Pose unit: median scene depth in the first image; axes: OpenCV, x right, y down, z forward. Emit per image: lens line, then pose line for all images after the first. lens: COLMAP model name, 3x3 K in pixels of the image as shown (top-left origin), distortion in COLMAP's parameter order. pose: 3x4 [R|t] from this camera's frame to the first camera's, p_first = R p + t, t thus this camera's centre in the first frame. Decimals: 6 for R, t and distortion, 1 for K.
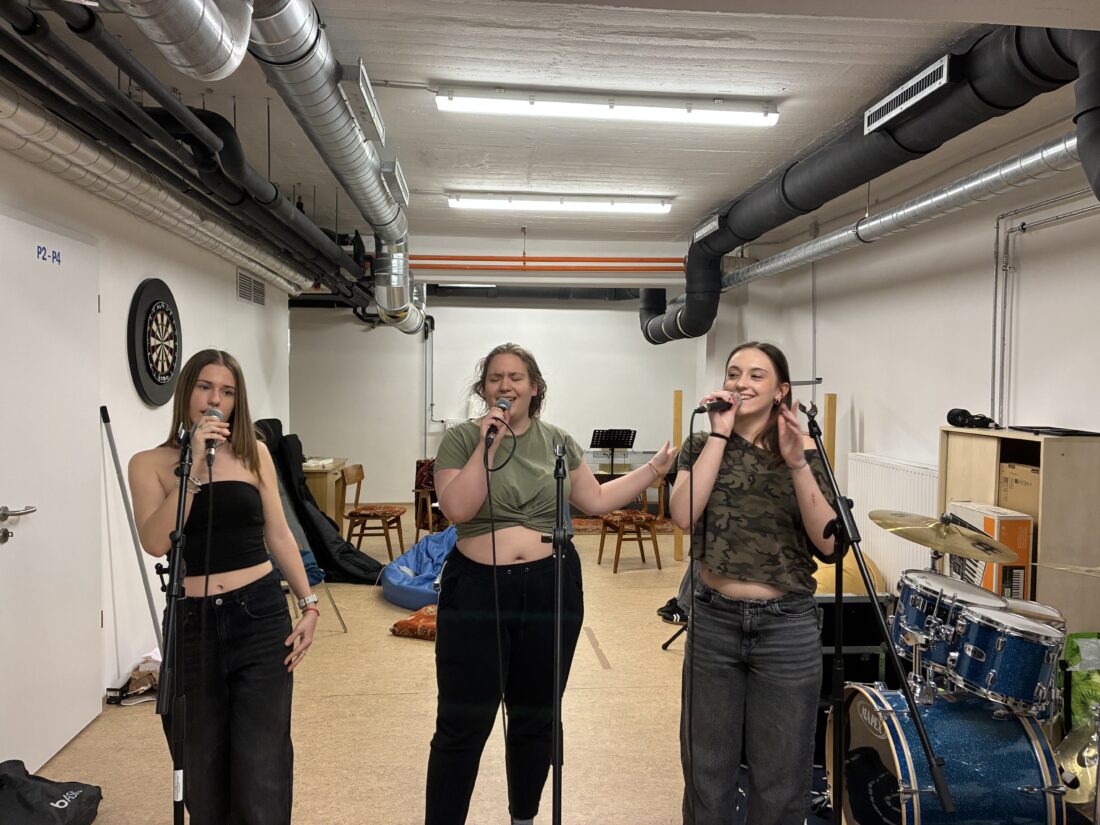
lens RADIAL K [[831.8, 0, 550.0], [0, 831.8, 412.5], [0, 0, 1]] dist [0.050112, -0.060462]
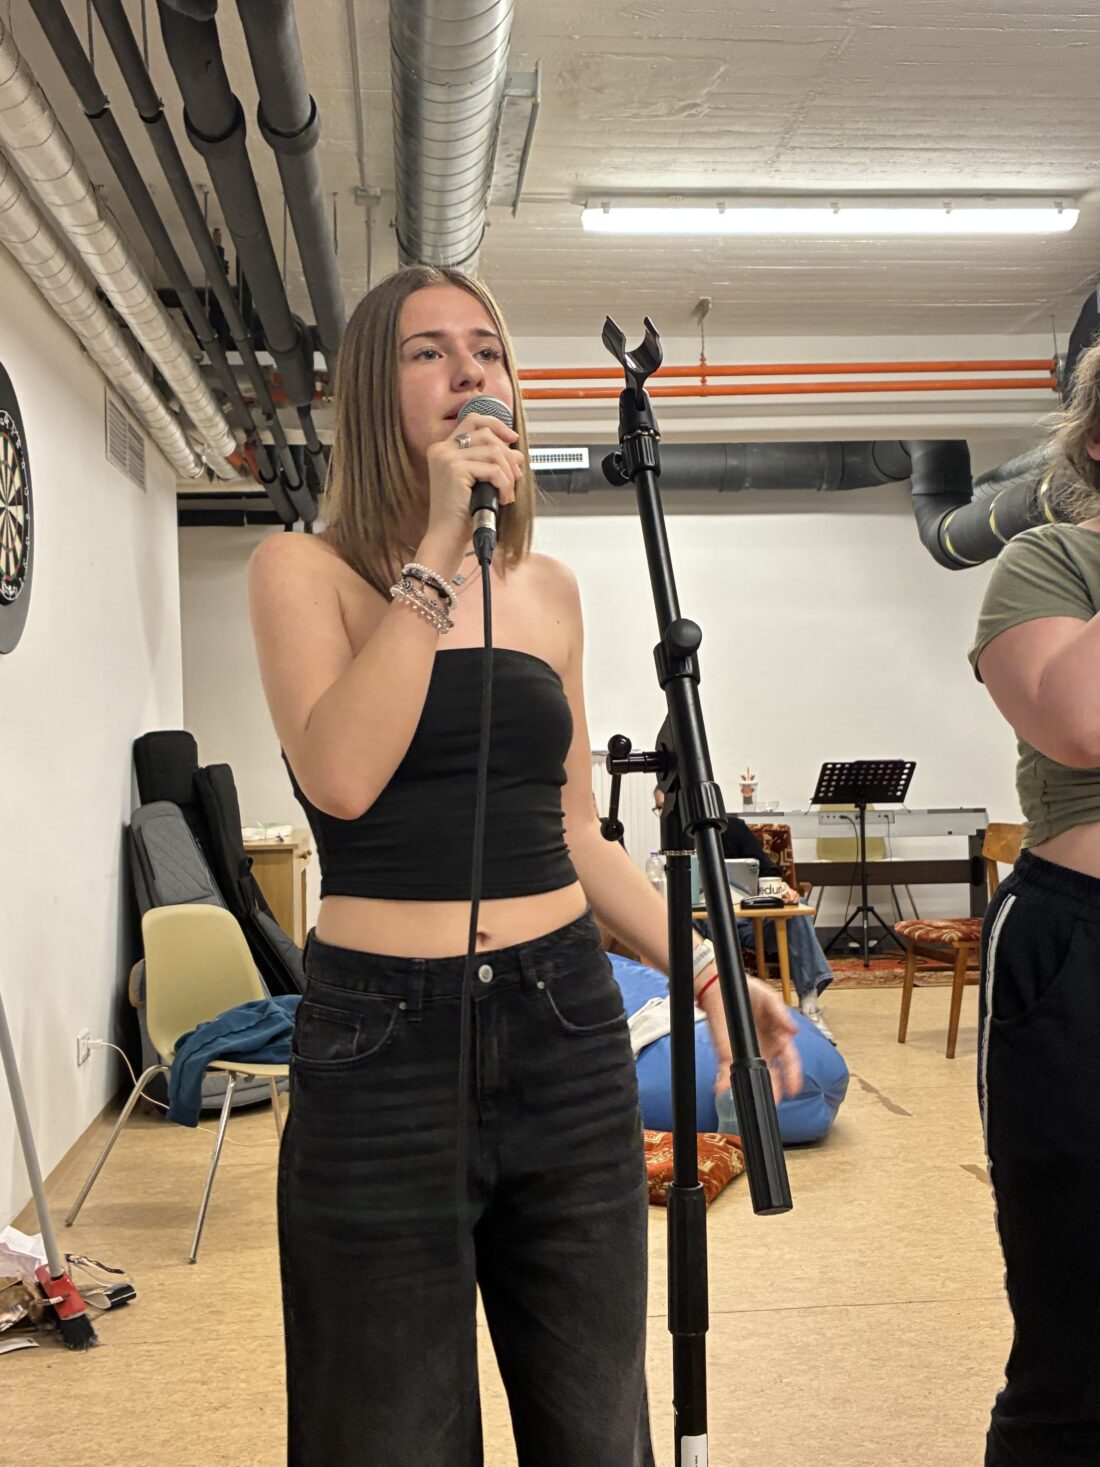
lens RADIAL K [[1678.0, 0, 550.0], [0, 1678.0, 733.5], [0, 0, 1]] dist [0.009566, 0.011725]
pose [[0.999512, -0.030382, -0.007290, -0.142575], [0.030062, 0.998725, -0.040548, 0.059127], [0.008513, 0.040310, 0.999151, 0.118111]]
